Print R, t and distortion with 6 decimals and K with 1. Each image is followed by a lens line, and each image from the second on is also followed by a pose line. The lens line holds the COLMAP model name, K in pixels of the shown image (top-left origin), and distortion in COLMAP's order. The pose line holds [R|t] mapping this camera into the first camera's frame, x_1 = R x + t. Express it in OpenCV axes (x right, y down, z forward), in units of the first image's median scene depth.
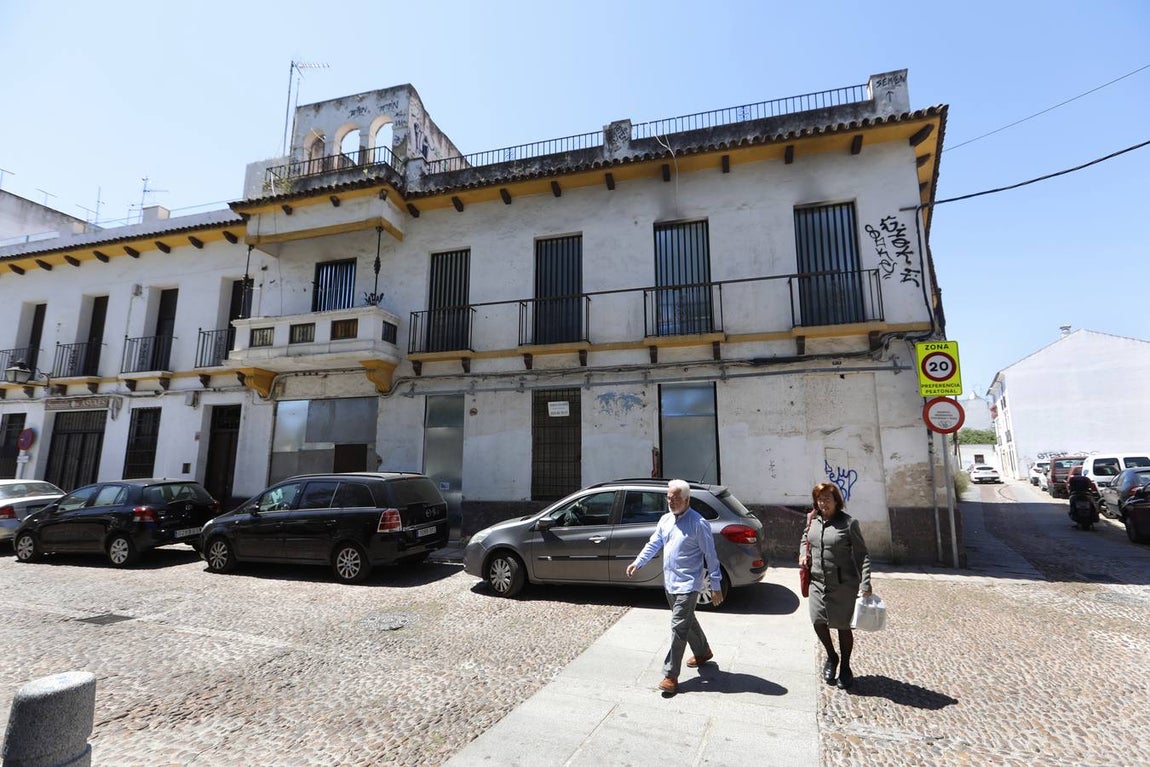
lens RADIAL K [[522.1, 0, 575.2], [0, 522.1, 386.7], [0, 0, 1]] dist [0.001747, 0.000144]
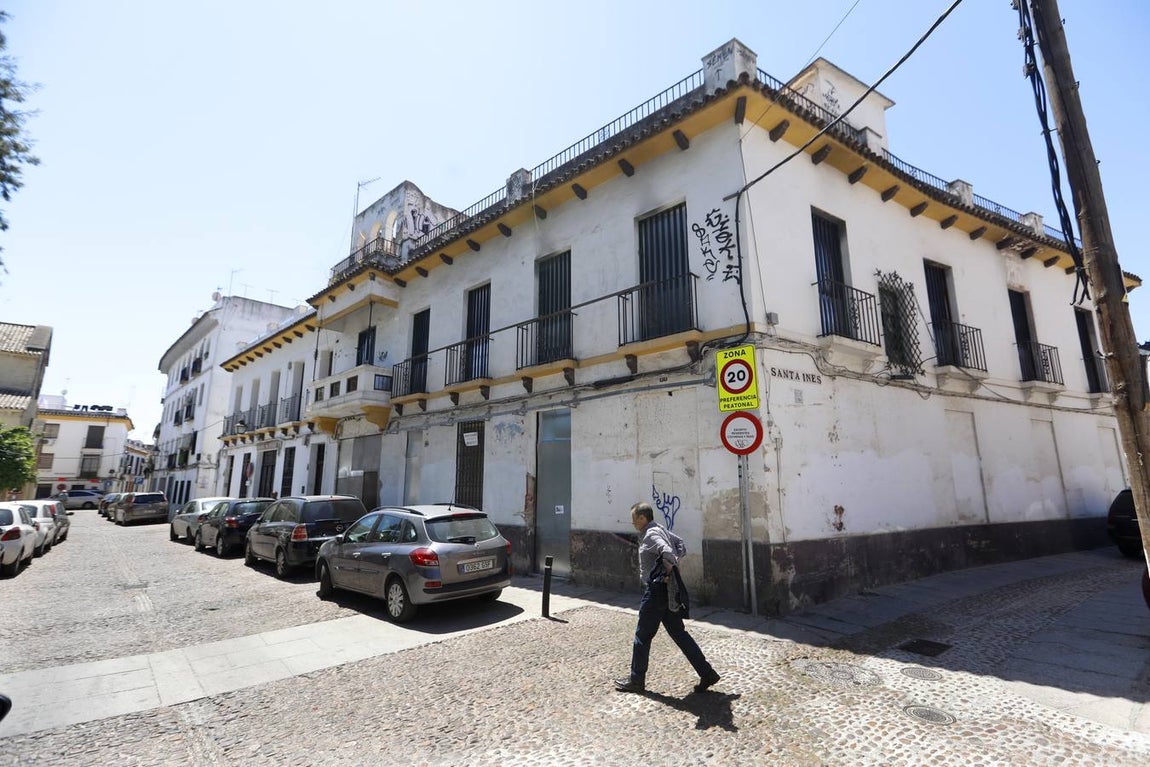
lens RADIAL K [[522.1, 0, 573.9], [0, 522.1, 382.7], [0, 0, 1]] dist [0.001747, 0.000144]
pose [[0.888791, -0.091874, -0.449009, 0.752655], [0.076896, 0.995707, -0.051524, -0.004013], [0.451815, 0.011267, 0.892040, 0.098794]]
